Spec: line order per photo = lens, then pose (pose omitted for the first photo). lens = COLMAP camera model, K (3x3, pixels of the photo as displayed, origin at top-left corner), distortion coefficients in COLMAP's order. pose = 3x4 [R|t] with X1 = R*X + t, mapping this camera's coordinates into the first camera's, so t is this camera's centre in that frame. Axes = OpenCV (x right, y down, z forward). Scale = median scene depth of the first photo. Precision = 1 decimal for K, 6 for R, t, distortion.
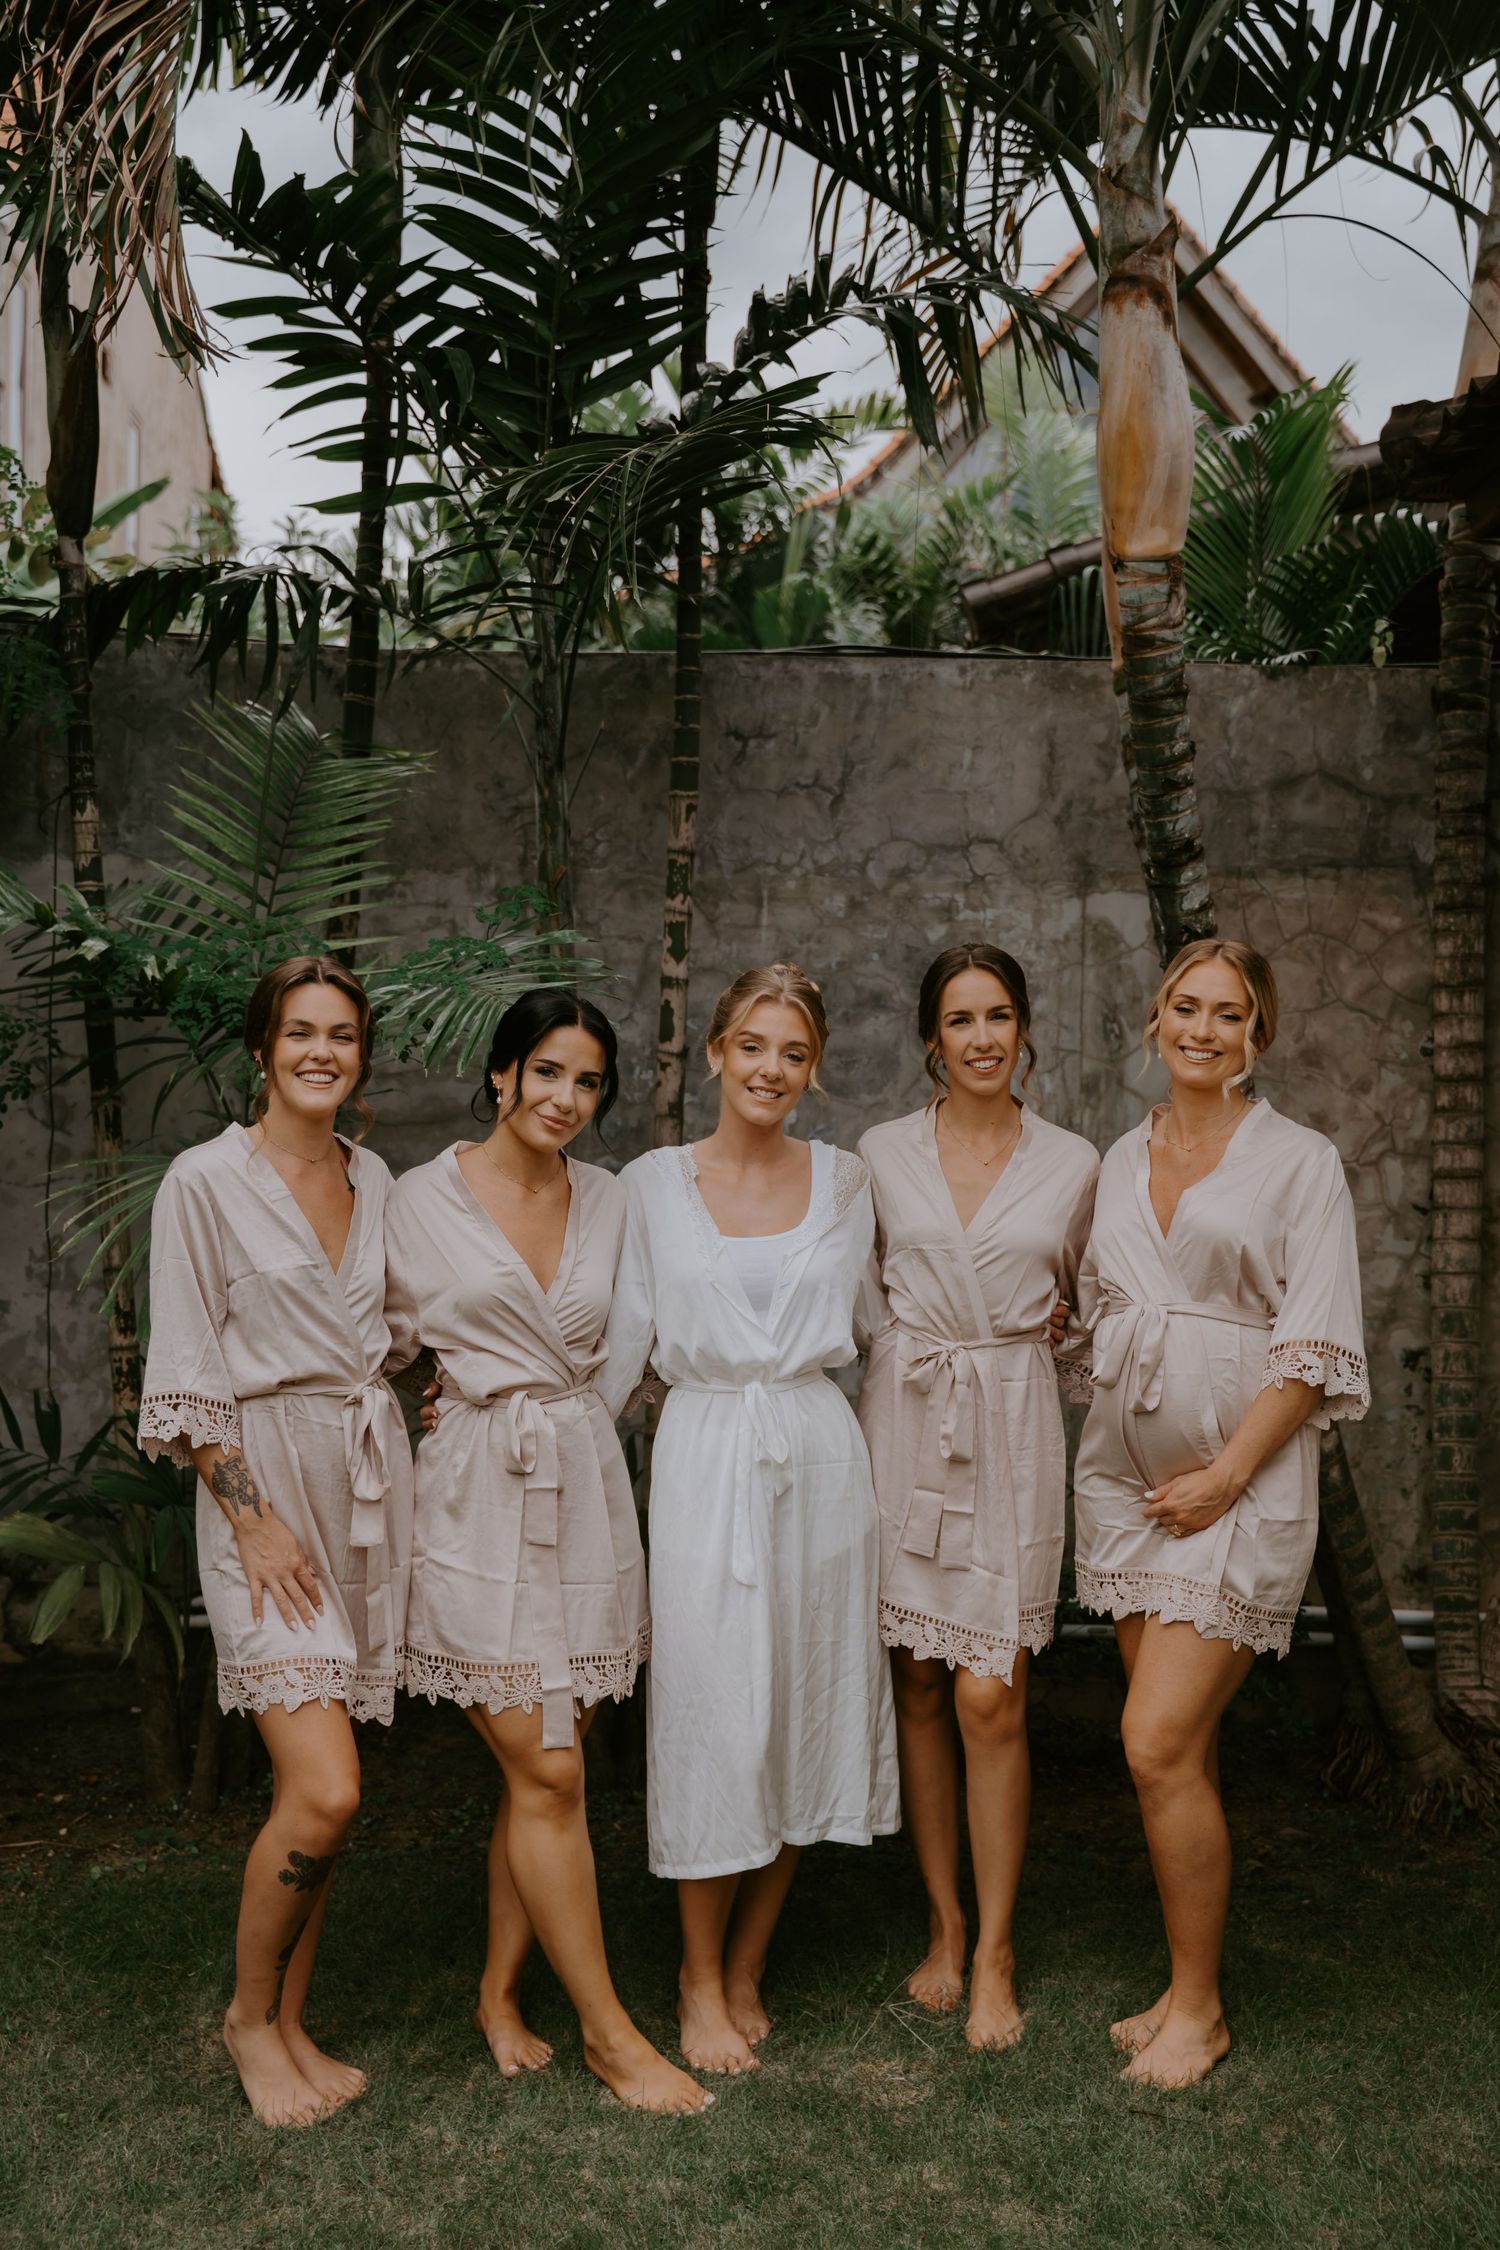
lens RADIAL K [[2425.4, 0, 752.0], [0, 2425.4, 1125.1], [0, 0, 1]] dist [-0.014820, 0.000000]
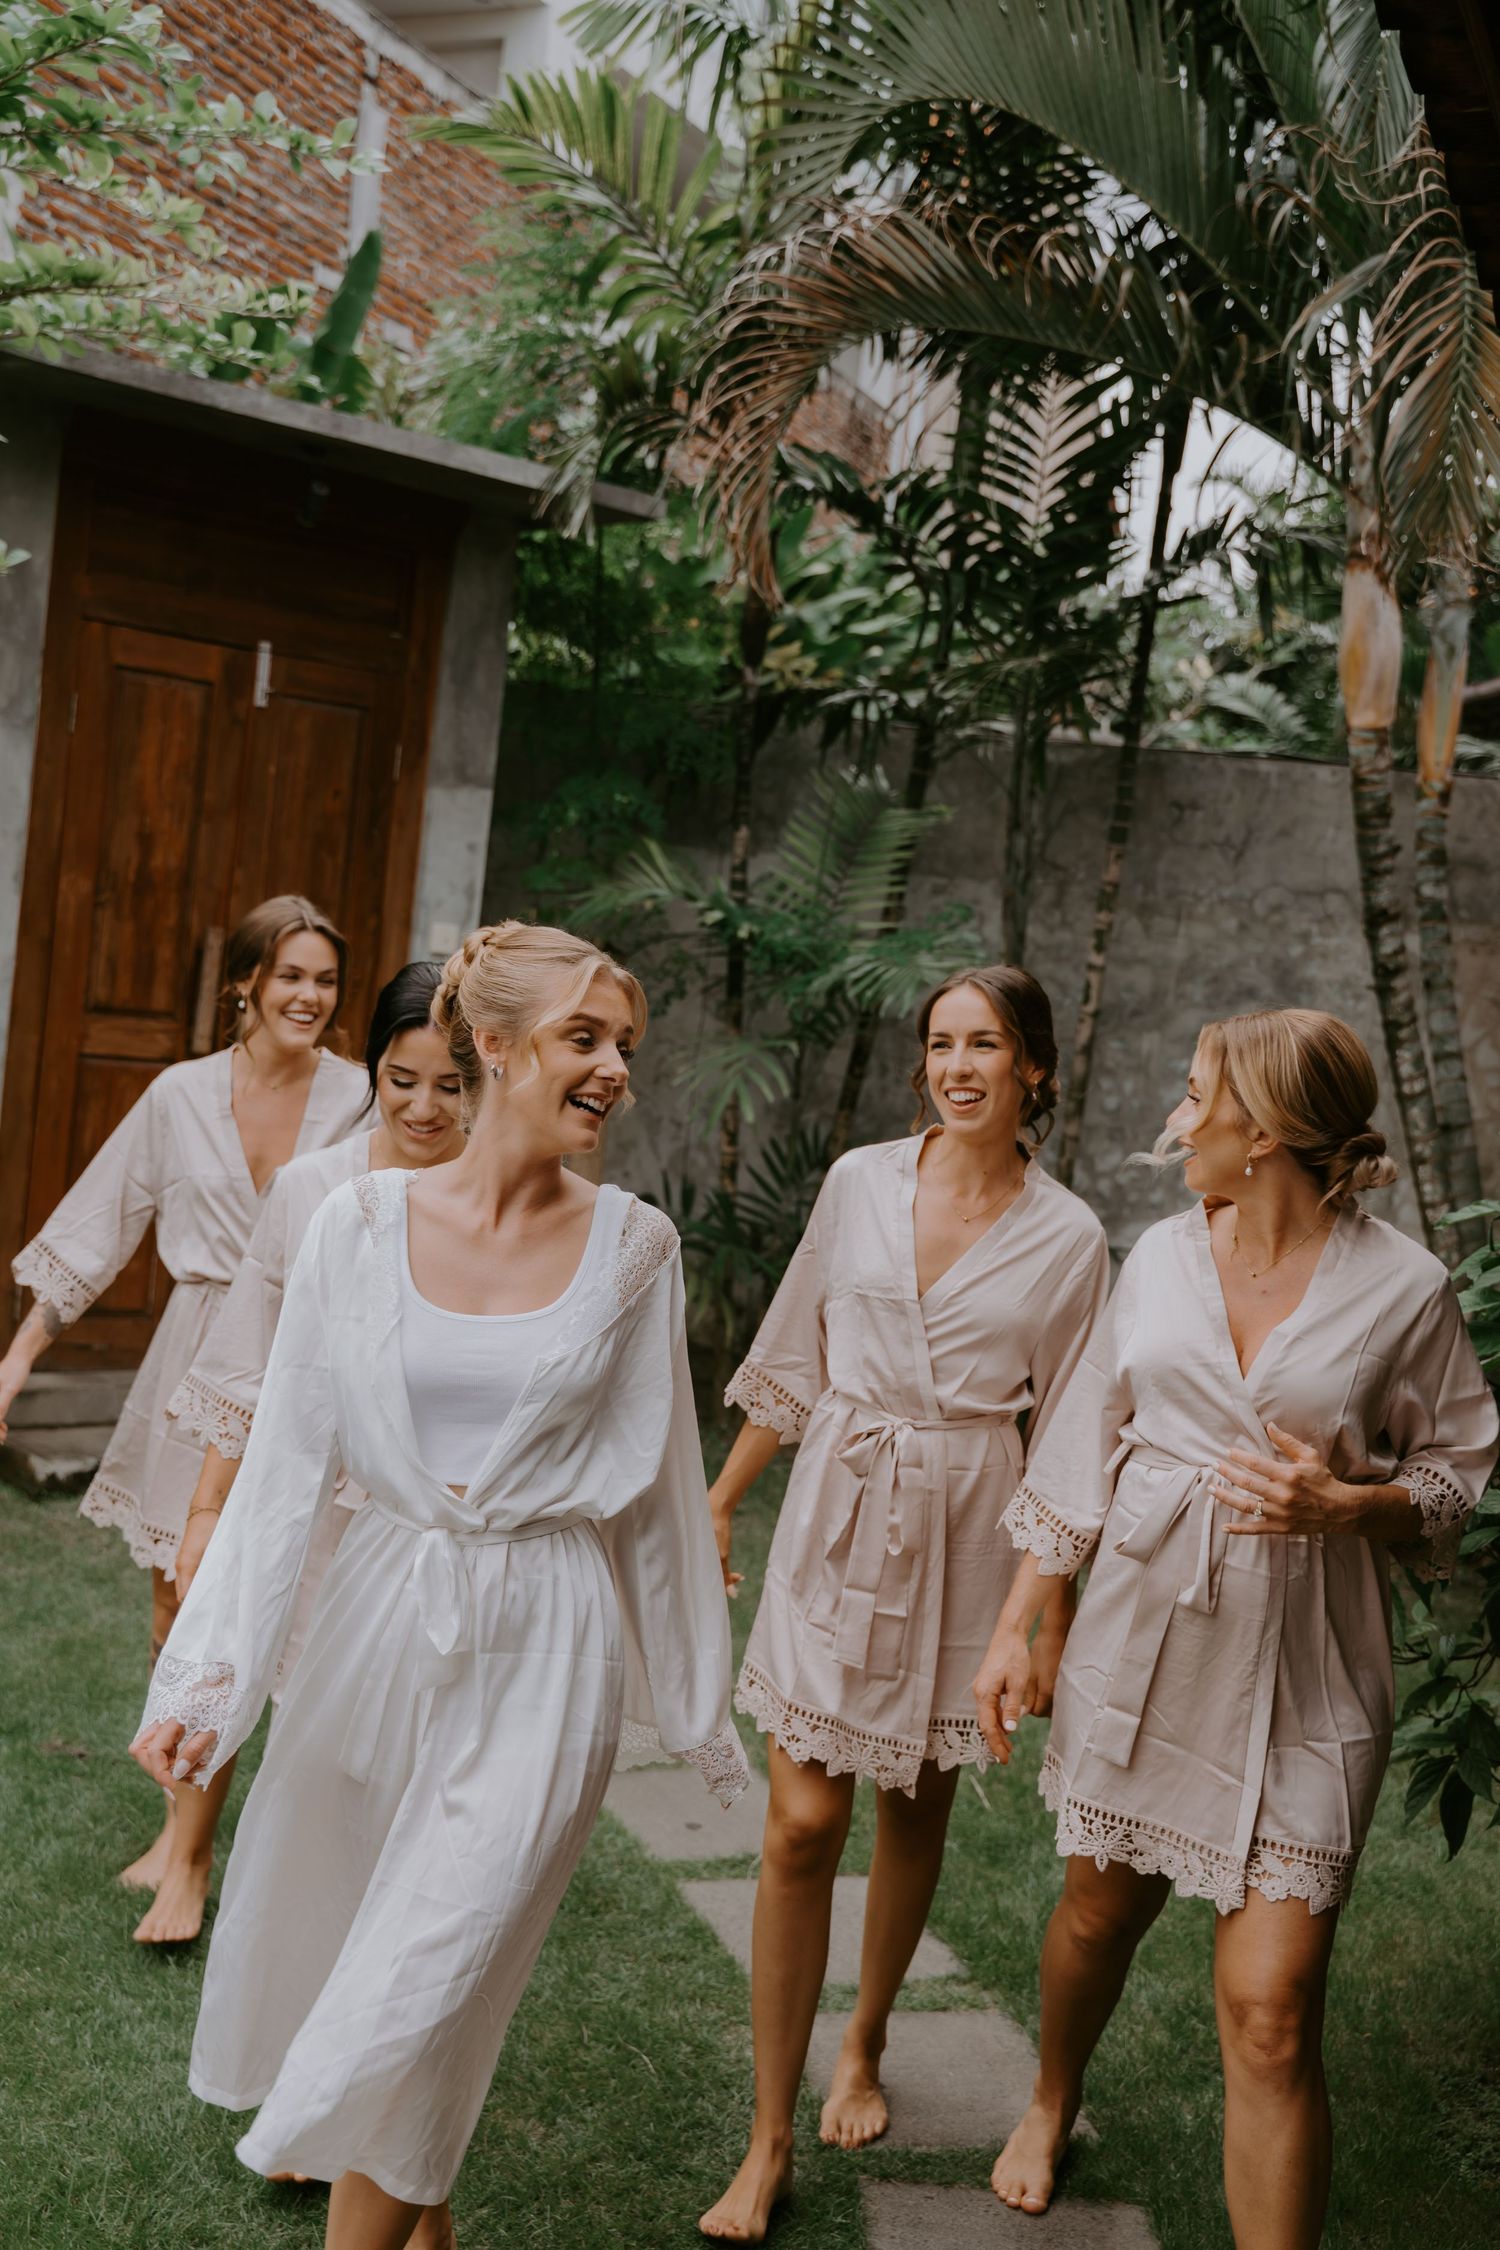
lens RADIAL K [[2443.3, 0, 748.9], [0, 2443.3, 1126.4], [0, 0, 1]] dist [0.011958, 0.000000]
pose [[0.926951, 0.119650, -0.355593, 0.329284], [-0.111257, 0.992815, 0.044041, -0.002475], [0.358308, -0.001262, 0.933603, -0.531489]]
